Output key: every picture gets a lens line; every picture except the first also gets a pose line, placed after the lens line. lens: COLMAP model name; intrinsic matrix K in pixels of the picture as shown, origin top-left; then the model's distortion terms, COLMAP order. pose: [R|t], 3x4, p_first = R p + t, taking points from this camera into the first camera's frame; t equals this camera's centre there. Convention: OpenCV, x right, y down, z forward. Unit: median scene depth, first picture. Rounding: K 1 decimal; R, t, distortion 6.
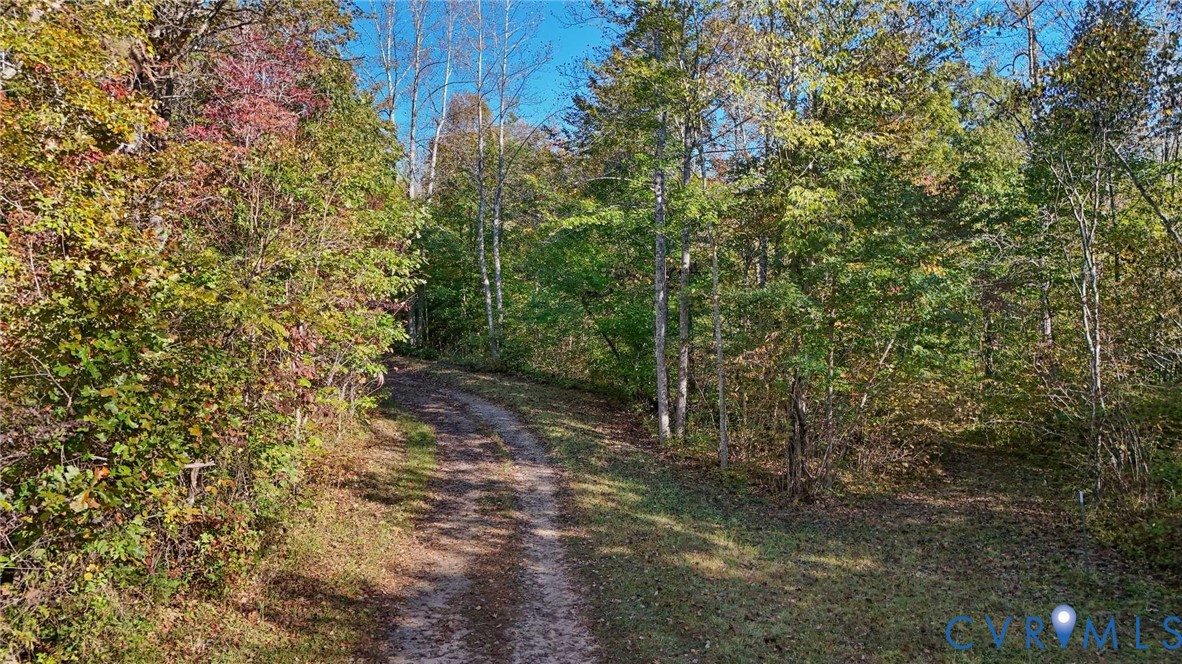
lens RADIAL K [[848.3, 0, 591.0], [0, 848.3, 332.0], [0, 0, 1]] dist [0.077313, -0.088153]
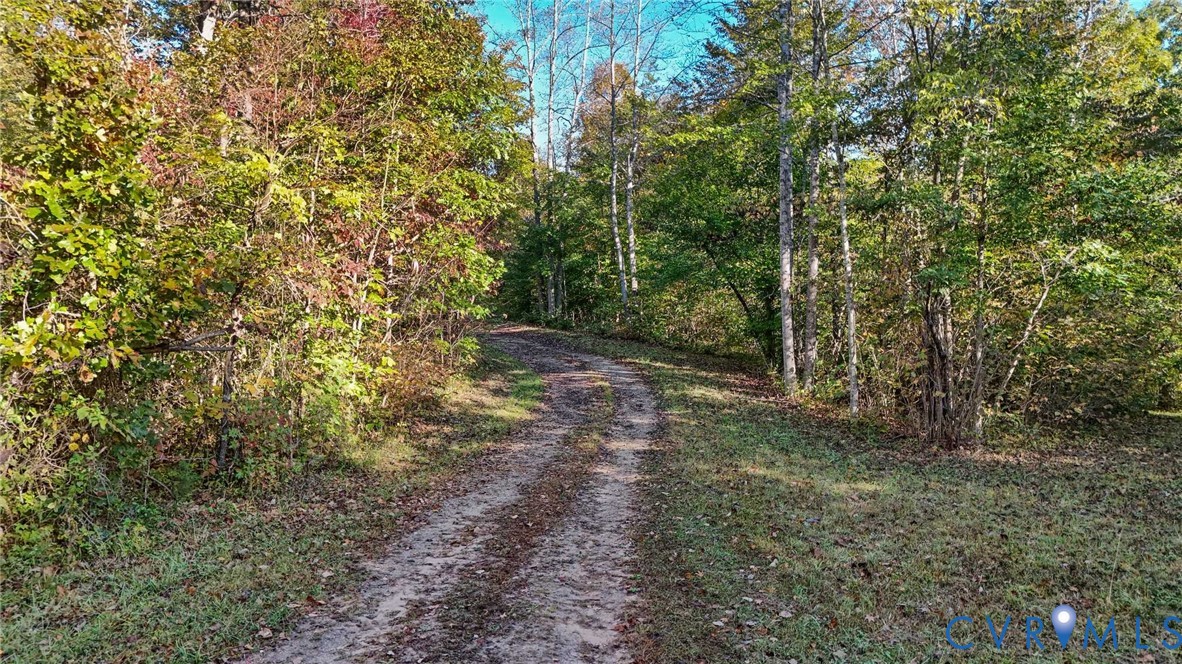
lens RADIAL K [[848.3, 0, 591.0], [0, 848.3, 332.0], [0, 0, 1]] dist [0.077313, -0.088153]
pose [[0.982263, -0.004075, -0.187465, 0.105784], [0.005501, 0.999960, 0.007091, 0.125167], [0.187429, -0.007996, 0.982246, 0.158727]]
